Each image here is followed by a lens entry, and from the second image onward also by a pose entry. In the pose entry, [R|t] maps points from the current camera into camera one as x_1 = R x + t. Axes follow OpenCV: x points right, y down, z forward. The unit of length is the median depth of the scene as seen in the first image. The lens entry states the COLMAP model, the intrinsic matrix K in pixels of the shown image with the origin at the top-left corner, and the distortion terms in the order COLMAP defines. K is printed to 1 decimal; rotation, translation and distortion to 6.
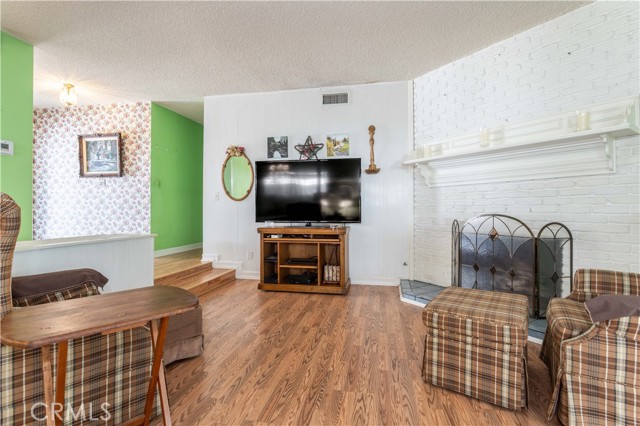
lens RADIAL K [[310.6, 0, 320.8], [0, 310.6, 209.8], [0, 0, 1]] dist [-0.016082, 0.005629]
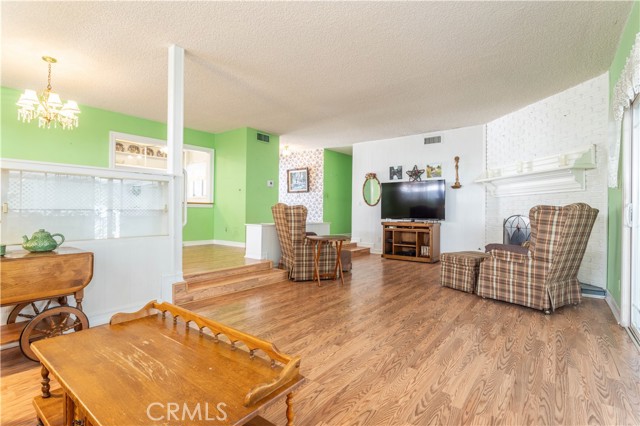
lens RADIAL K [[310.6, 0, 324.2], [0, 310.6, 211.2], [0, 0, 1]] dist [-0.016082, 0.005629]
pose [[0.899631, 0.006088, -0.436608, 0.242044], [-0.007830, 0.999967, -0.002192, 0.003552], [0.436580, 0.005390, 0.899649, -0.639609]]
